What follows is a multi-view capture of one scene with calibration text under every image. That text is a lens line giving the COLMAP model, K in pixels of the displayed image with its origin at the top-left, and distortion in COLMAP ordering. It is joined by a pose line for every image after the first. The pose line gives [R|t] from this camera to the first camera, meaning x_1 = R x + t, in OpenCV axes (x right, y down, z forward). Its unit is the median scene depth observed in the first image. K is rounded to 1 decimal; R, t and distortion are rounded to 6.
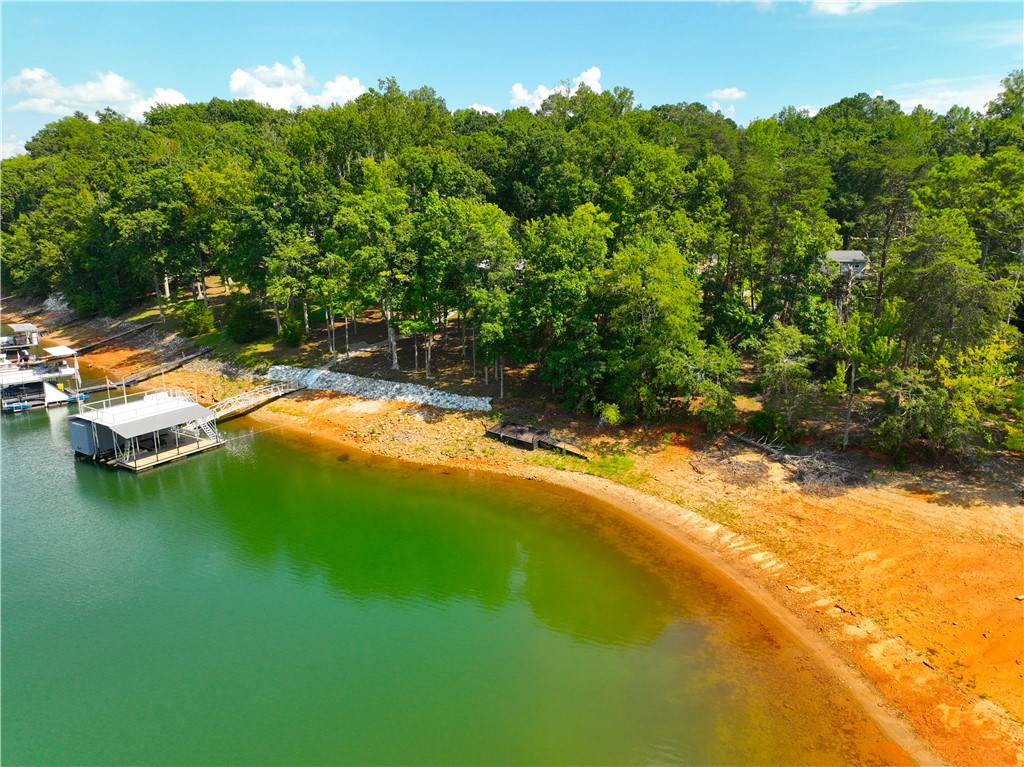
lens RADIAL K [[742.4, 0, 514.9], [0, 742.4, 380.9], [0, 0, 1]] dist [-0.001975, 0.018099]
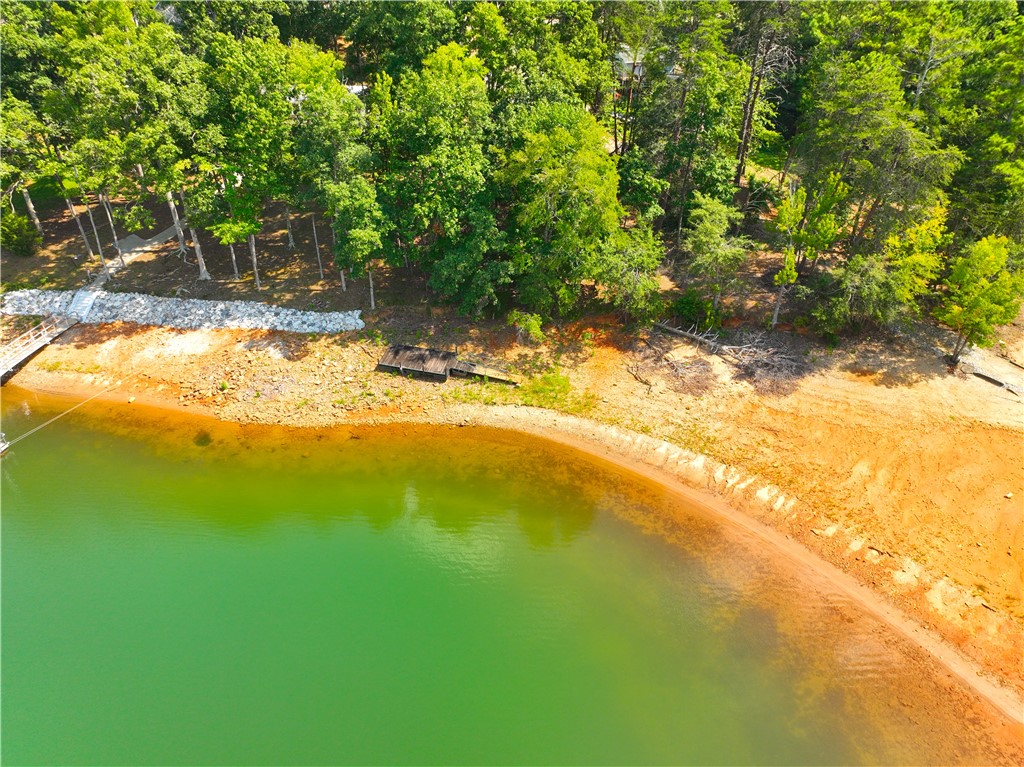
lens RADIAL K [[742.4, 0, 518.5], [0, 742.4, 383.9], [0, 0, 1]] dist [-0.001975, 0.018099]
pose [[0.924081, -0.201919, 0.324505, -0.167860], [0.094307, 0.943261, 0.318377, -0.159024], [-0.370380, -0.263603, 0.890692, 0.221534]]
